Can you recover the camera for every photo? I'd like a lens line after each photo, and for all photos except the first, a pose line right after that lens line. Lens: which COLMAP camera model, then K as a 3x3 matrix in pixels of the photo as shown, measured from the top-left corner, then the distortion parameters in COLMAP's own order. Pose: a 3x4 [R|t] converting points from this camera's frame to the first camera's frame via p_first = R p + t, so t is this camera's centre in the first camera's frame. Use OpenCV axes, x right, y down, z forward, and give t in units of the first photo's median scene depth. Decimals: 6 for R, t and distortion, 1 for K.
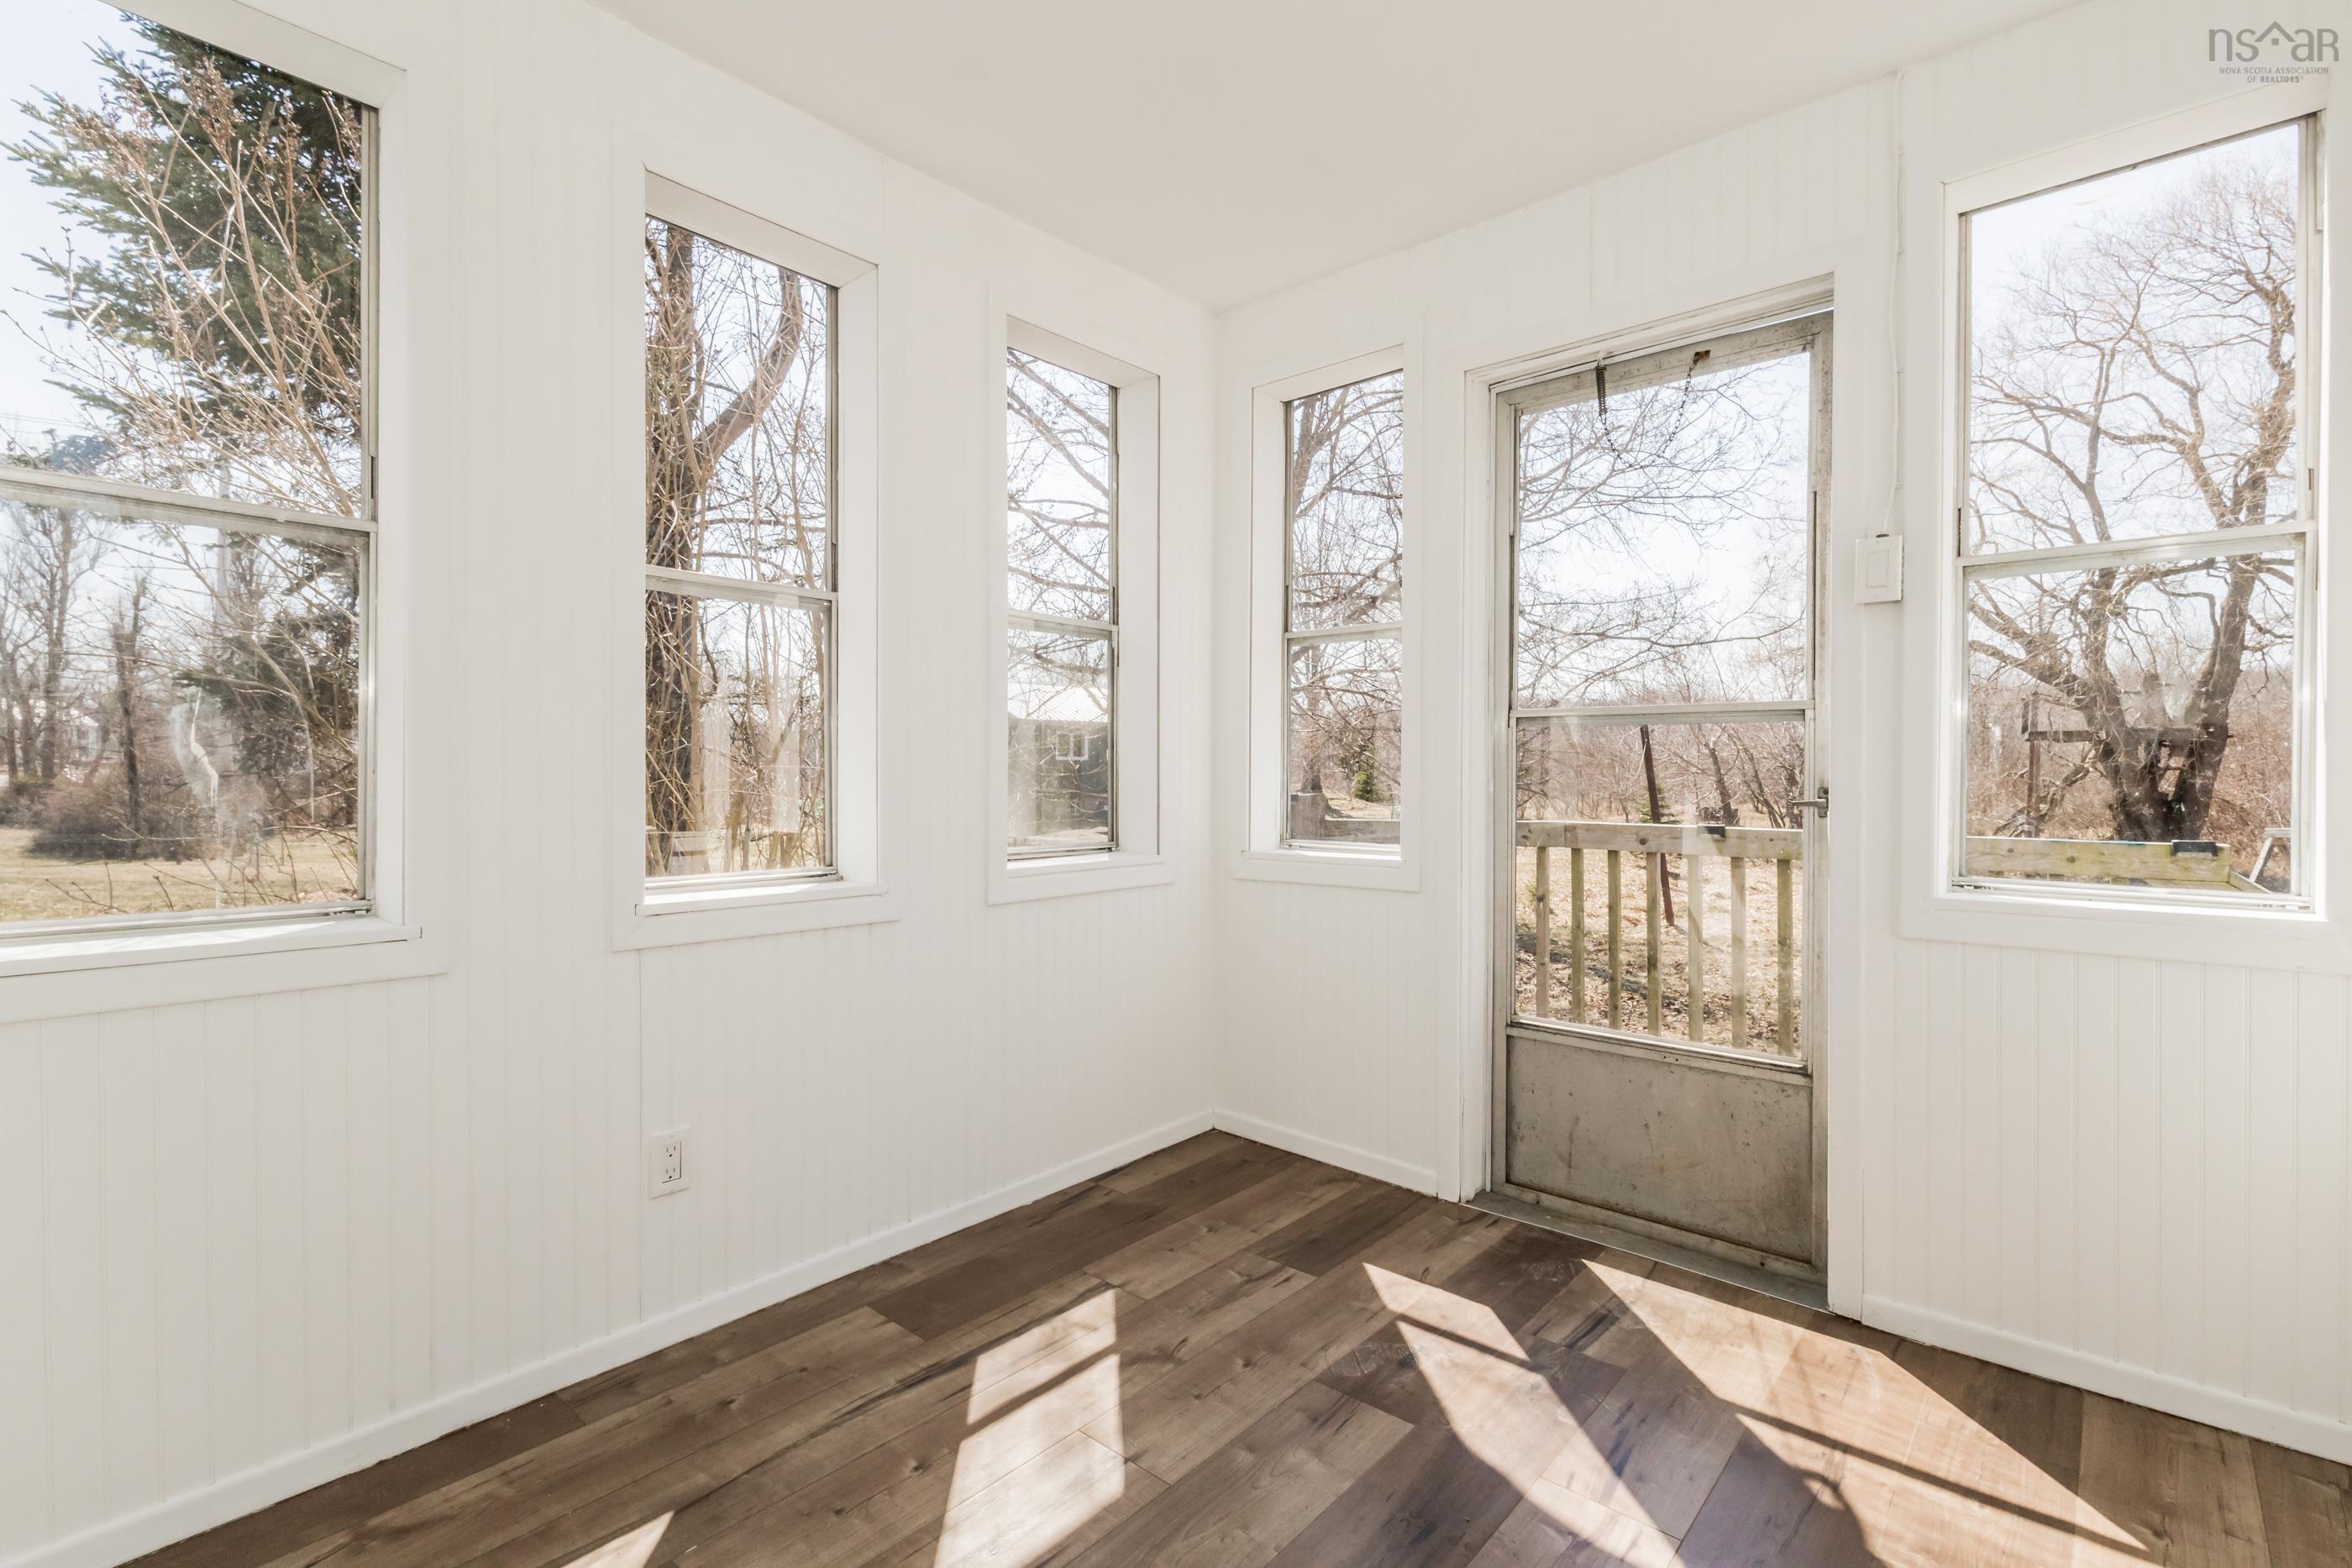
lens RADIAL K [[1089.1, 0, 1176.4], [0, 1089.1, 775.8], [0, 0, 1]] dist [0.001700, 0.000479]
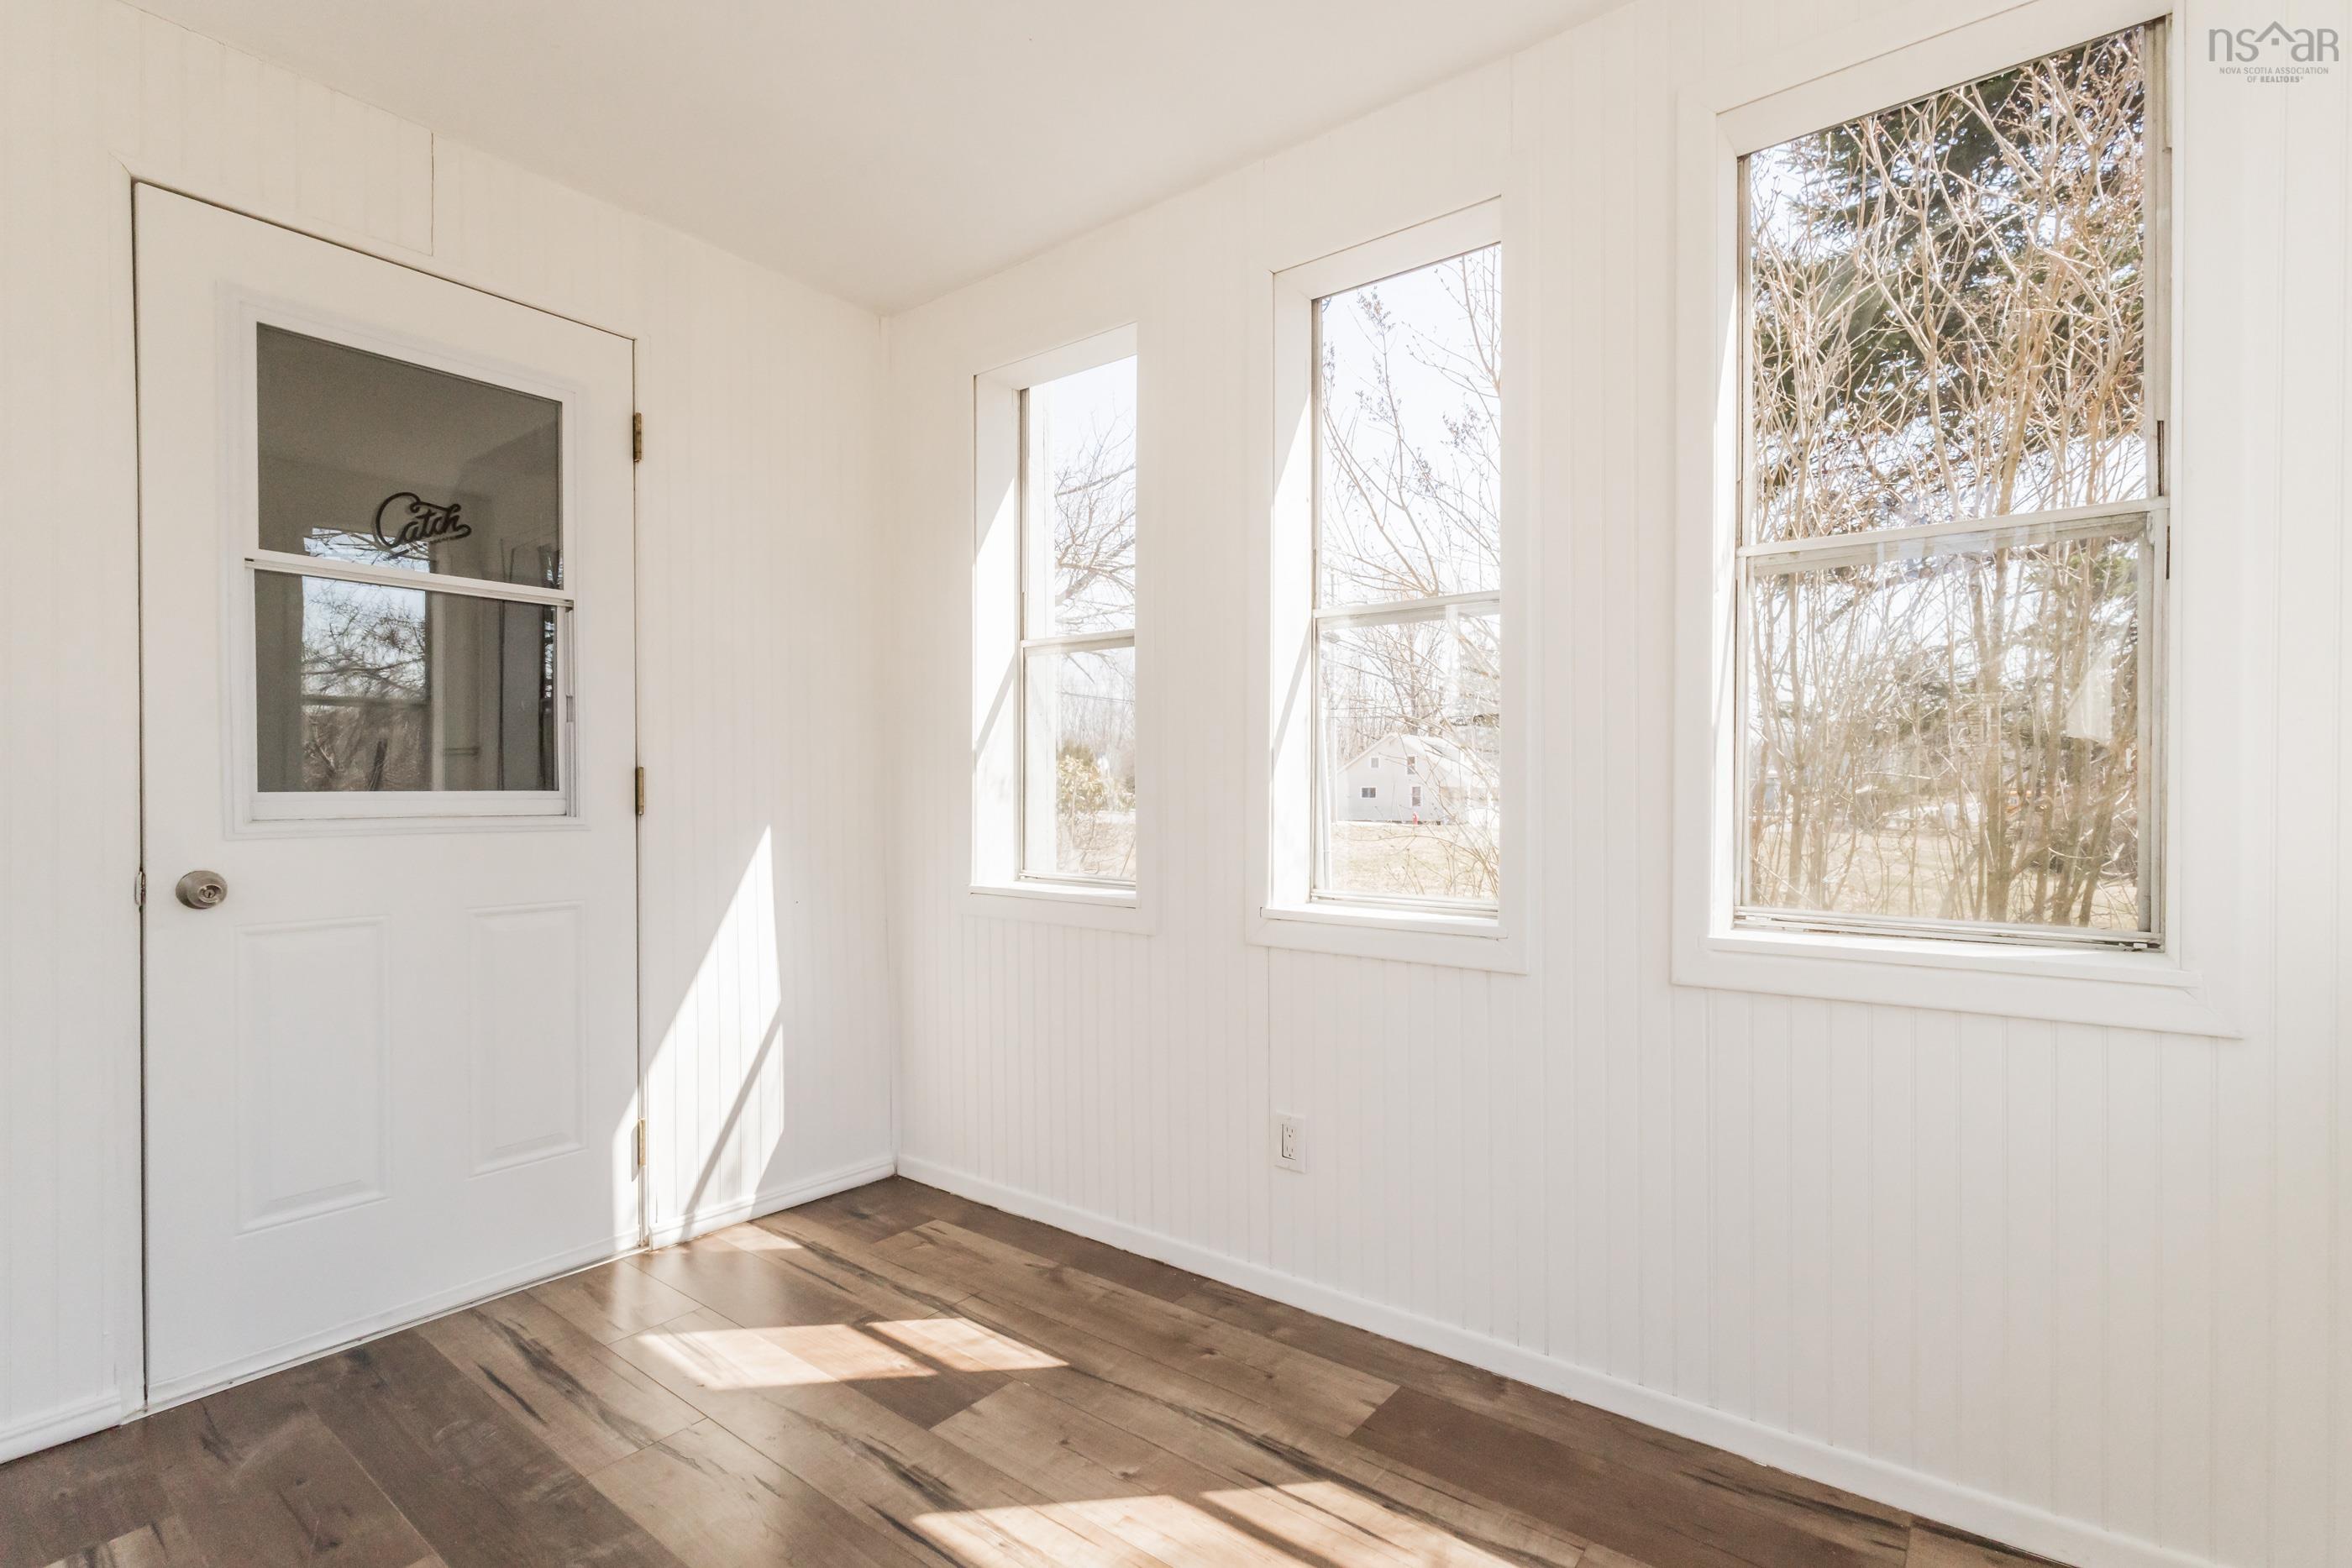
lens RADIAL K [[1089.1, 0, 1168.2], [0, 1089.1, 794.9], [0, 0, 1]] dist [0.001700, 0.000479]
pose [[0.054201, -0.000965, -0.998530, 0.575316], [-0.005483, 0.999984, -0.001264, 0.000087], [0.998515, 0.005543, 0.054195, 0.720270]]
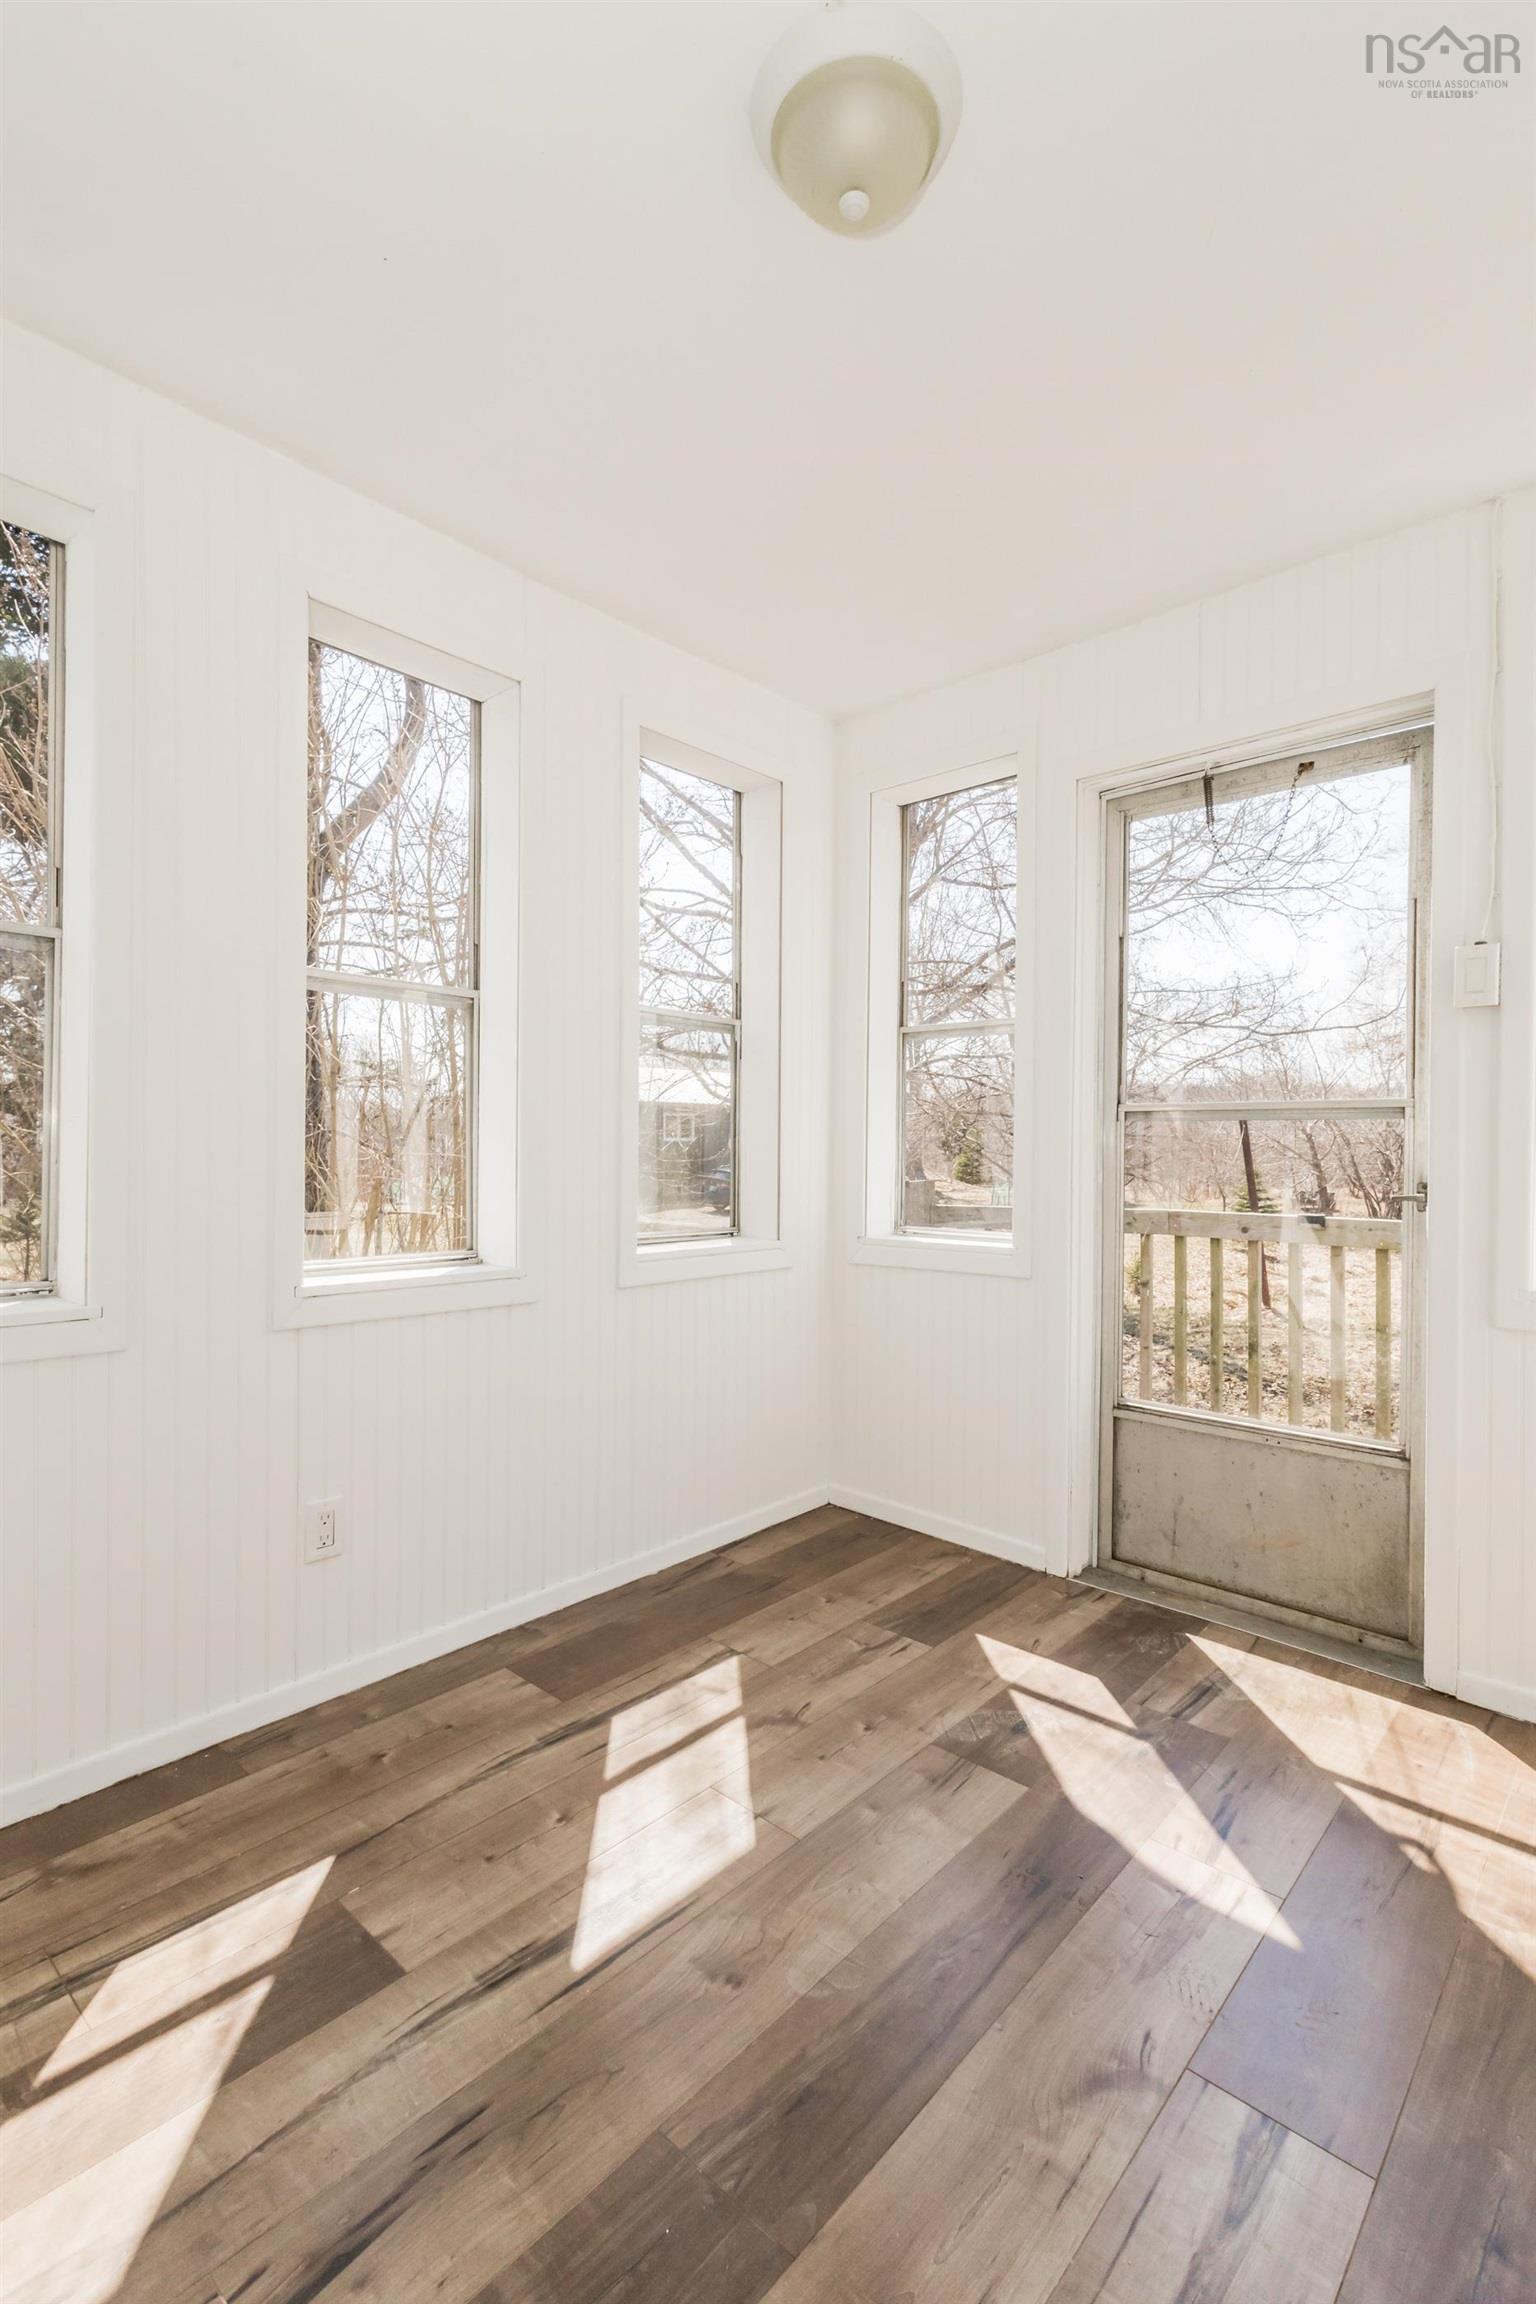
lens RADIAL K [[1067.0, 0, 762.9], [0, 1067.0, 1153.4], [0, 0, 1]] dist [0.001700, 0.000479]
pose [[0.999851, 0.006657, -0.015909, -0.020125], [-0.006698, 0.999974, -0.002528, -0.010773], [0.015891, 0.002635, 0.999870, -0.030542]]
